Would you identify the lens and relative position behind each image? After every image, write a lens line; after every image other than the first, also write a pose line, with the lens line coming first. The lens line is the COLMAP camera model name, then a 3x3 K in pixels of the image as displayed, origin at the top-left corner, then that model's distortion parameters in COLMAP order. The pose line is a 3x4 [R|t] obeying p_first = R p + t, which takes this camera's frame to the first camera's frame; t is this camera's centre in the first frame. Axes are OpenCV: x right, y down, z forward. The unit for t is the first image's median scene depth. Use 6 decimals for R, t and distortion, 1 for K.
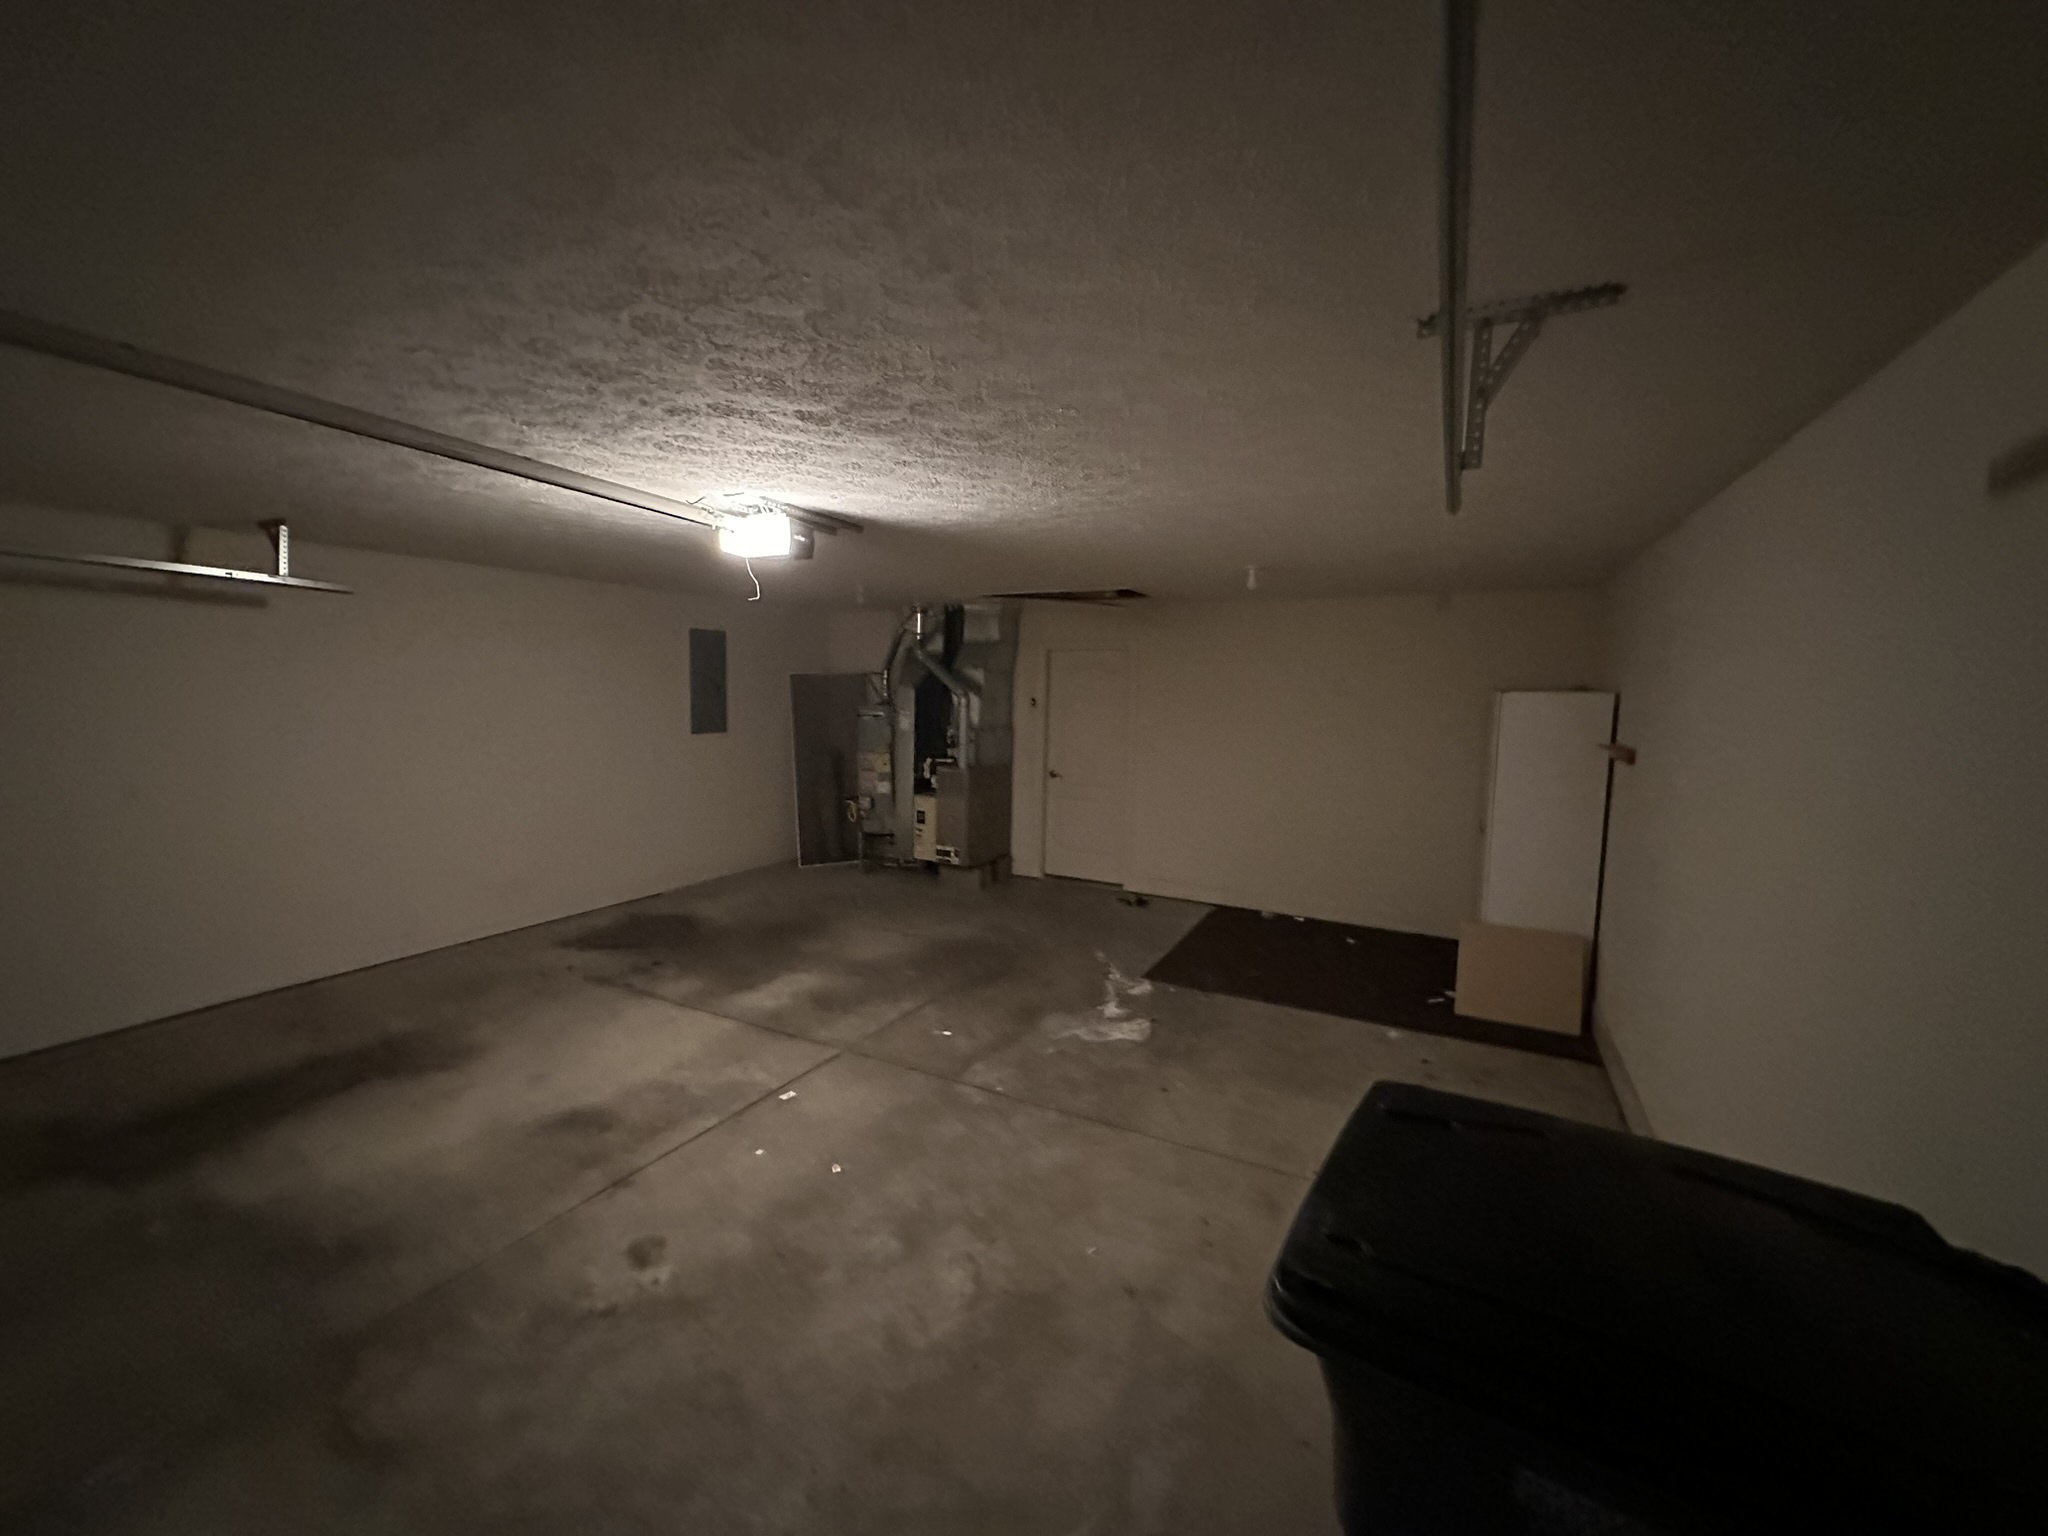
lens RADIAL K [[811.9, 0, 1030.0], [0, 811.9, 761.9], [0, 0, 1]] dist [-0.002930, -0.000377]
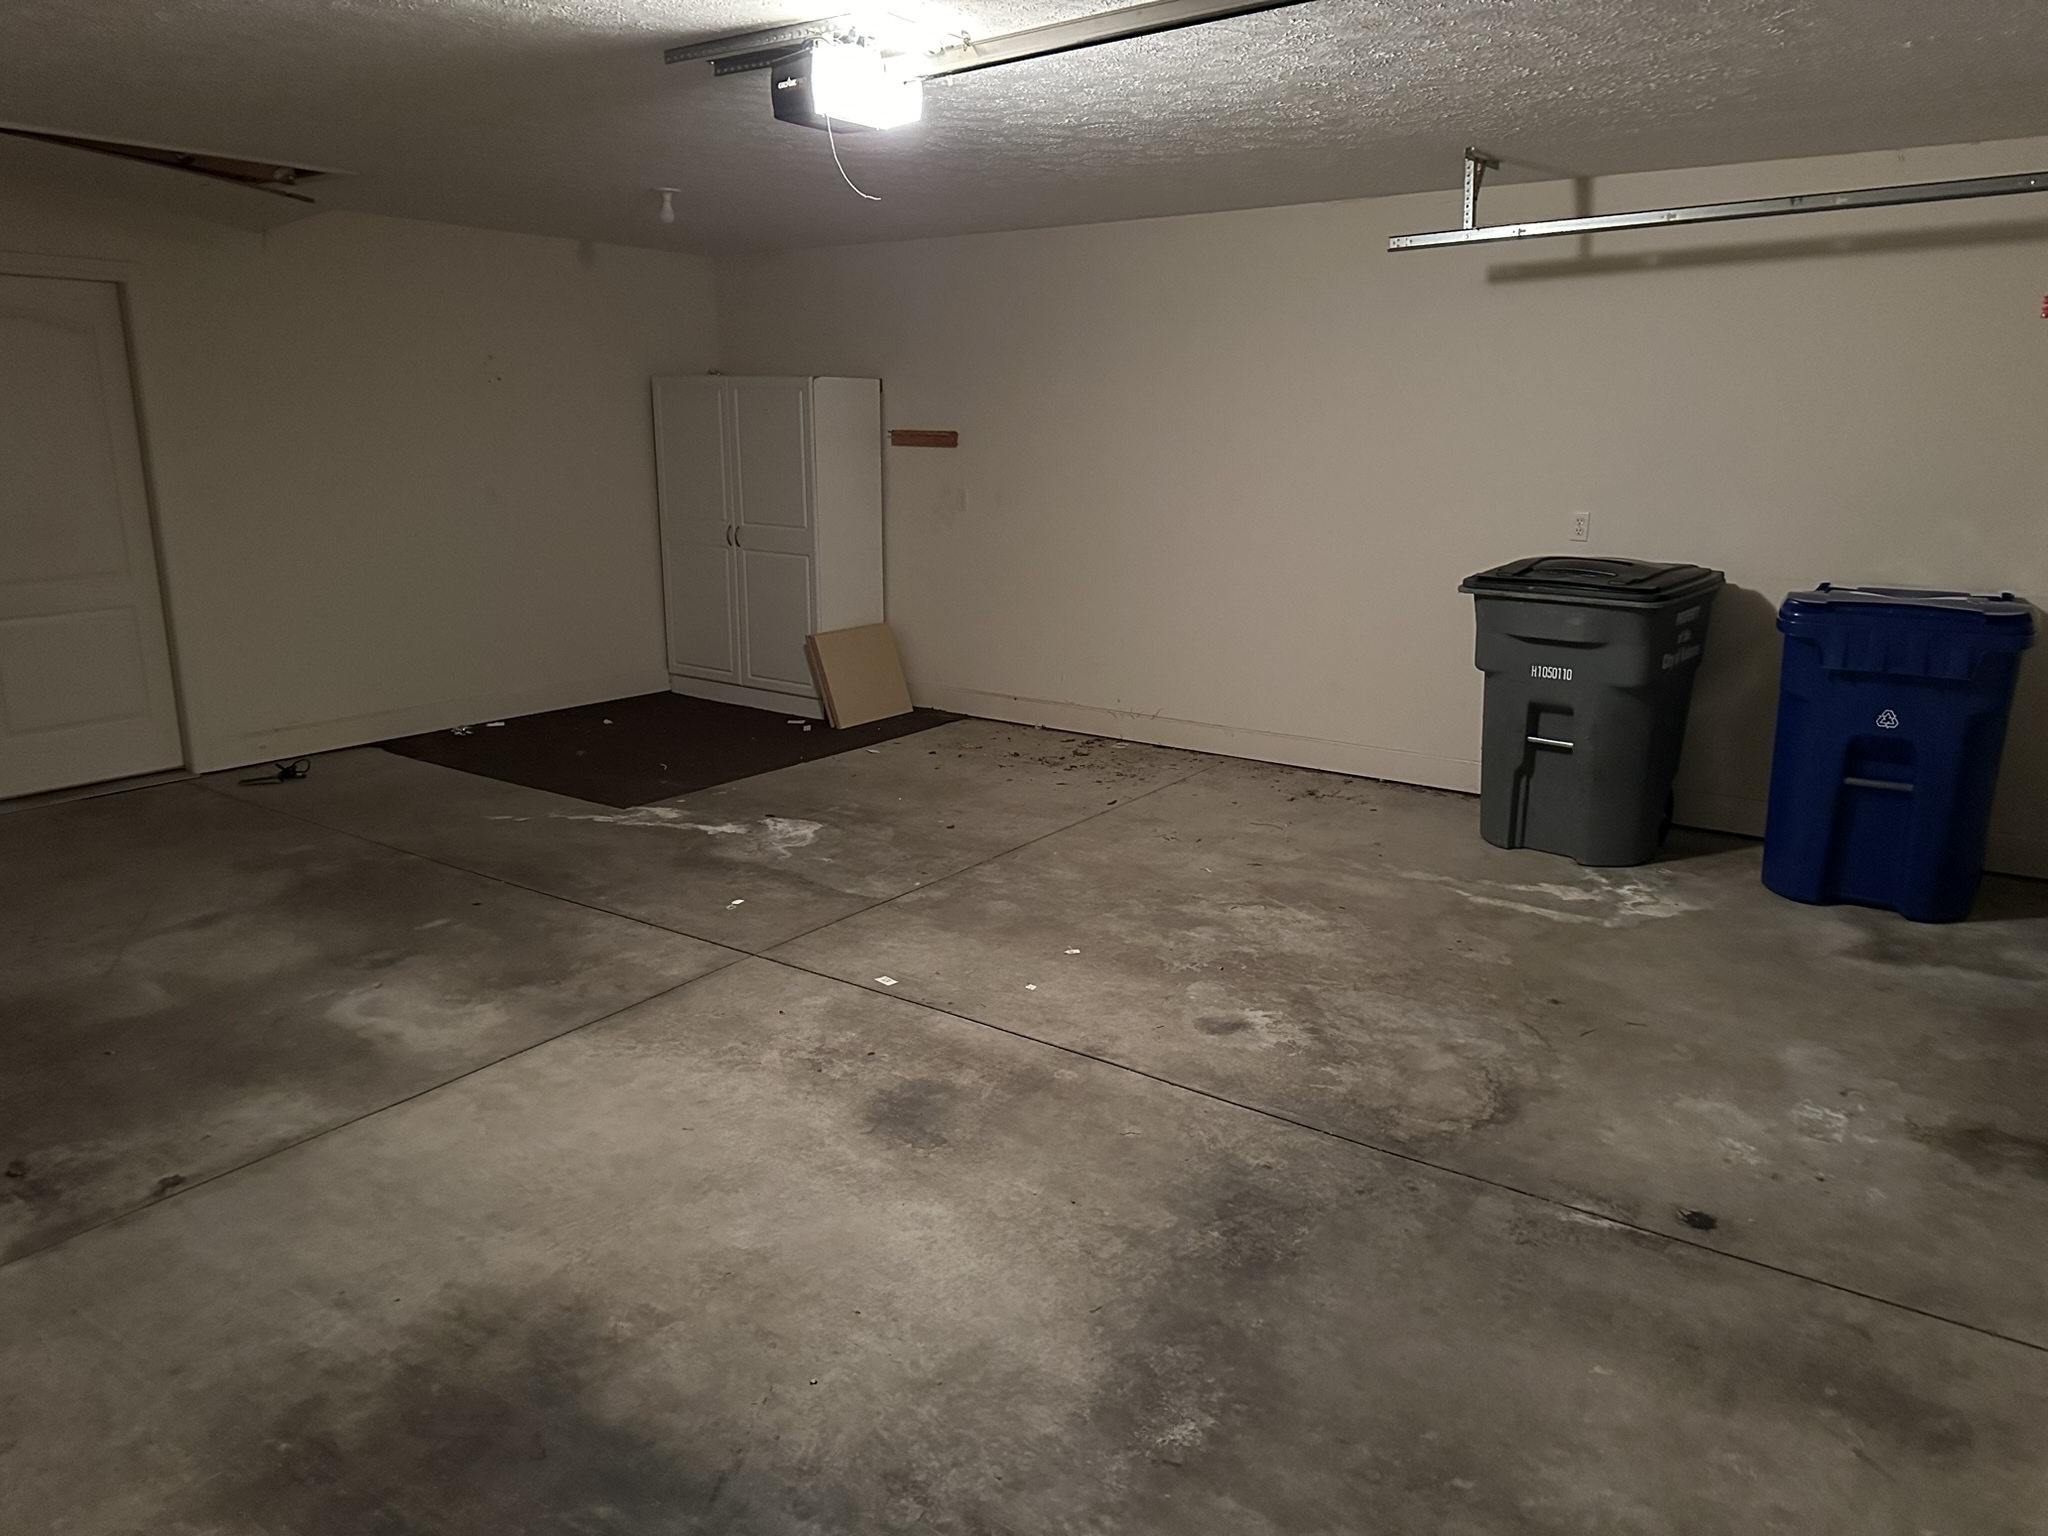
lens RADIAL K [[1428.8, 0, 1027.3], [0, 1428.8, 773.5], [0, 0, 1]] dist [0.044413, -0.000819]
pose [[0.138138, -0.258256, 0.956149, -1.163928], [0.094374, 0.964444, 0.246862, -0.031746], [-0.985906, 0.056134, 0.157599, 0.583351]]
